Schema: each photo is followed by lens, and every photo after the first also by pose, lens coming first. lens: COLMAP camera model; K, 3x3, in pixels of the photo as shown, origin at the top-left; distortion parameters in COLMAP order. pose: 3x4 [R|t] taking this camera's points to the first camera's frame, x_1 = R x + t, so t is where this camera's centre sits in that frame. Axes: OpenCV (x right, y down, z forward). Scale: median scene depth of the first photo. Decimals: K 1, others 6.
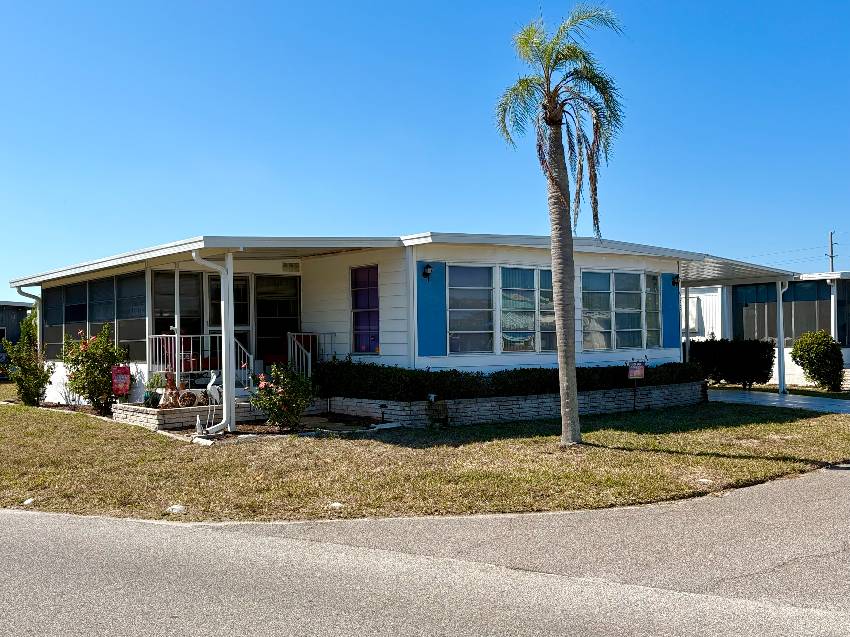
lens RADIAL K [[869.5, 0, 425.1], [0, 869.5, 319.3], [0, 0, 1]] dist [0.000750, 0.000000]
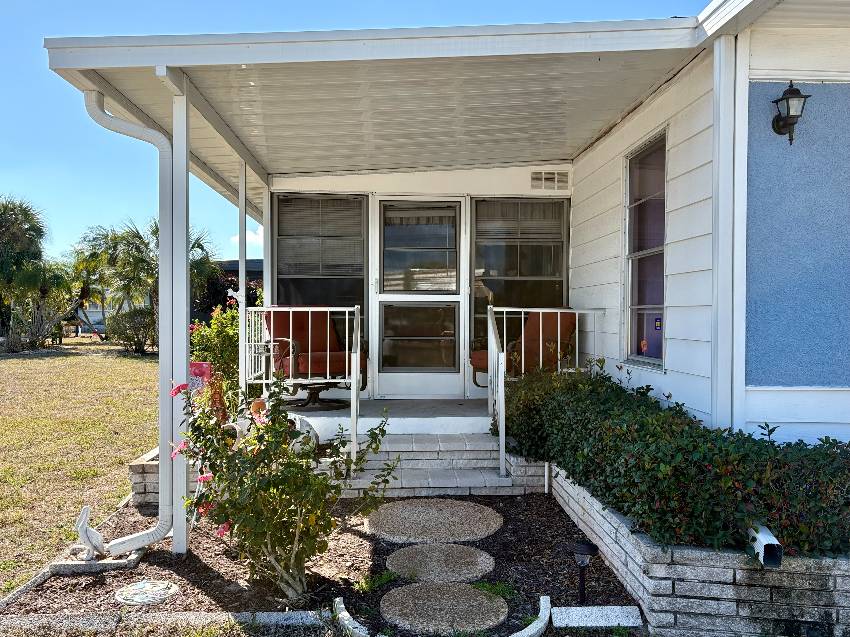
lens RADIAL K [[742.8, 0, 424.6], [0, 742.8, 318.9], [0, 0, 1]] dist [0.007621, 0.005316]
pose [[0.794098, 0.019478, -0.607478, 0.057027], [-0.007082, 0.999715, 0.022797, 0.012375], [0.607749, -0.013801, 0.794009, 0.657141]]
